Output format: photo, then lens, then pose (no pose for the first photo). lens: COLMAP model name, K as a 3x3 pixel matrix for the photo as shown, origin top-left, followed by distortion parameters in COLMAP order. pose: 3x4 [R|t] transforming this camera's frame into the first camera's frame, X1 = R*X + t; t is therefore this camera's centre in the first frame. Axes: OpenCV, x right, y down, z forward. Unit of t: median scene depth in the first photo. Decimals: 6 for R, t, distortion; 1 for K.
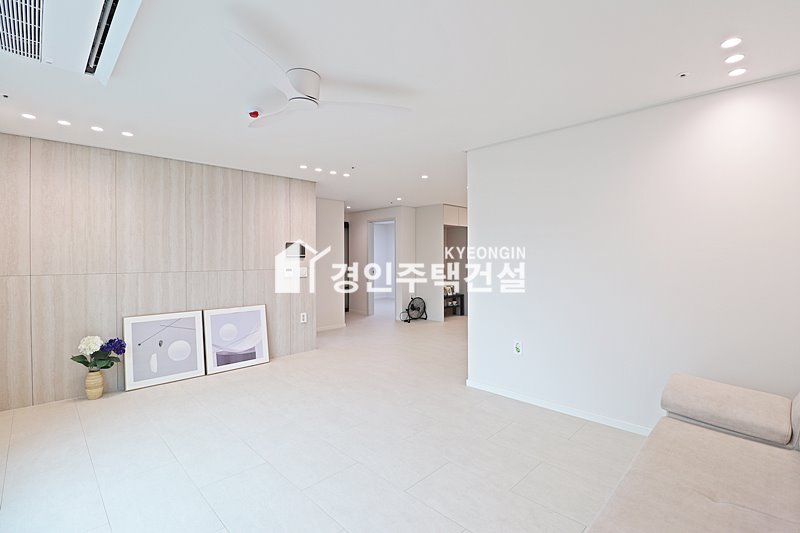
lens RADIAL K [[369.4, 0, 397.4], [0, 369.4, 260.6], [0, 0, 1]] dist [-0.024174, -0.002685]
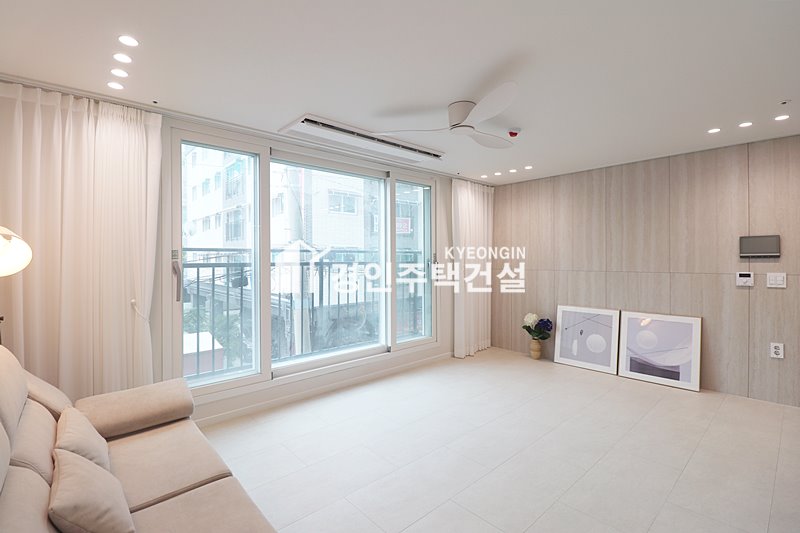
lens RADIAL K [[369.4, 0, 412.6], [0, 369.4, 260.5], [0, 0, 1]] dist [-0.024174, -0.002685]
pose [[-0.032889, 0.006342, -0.999439, 0.496594], [-0.006187, 0.999959, 0.006549, -0.004446], [0.999440, 0.006399, -0.032848, 0.470133]]
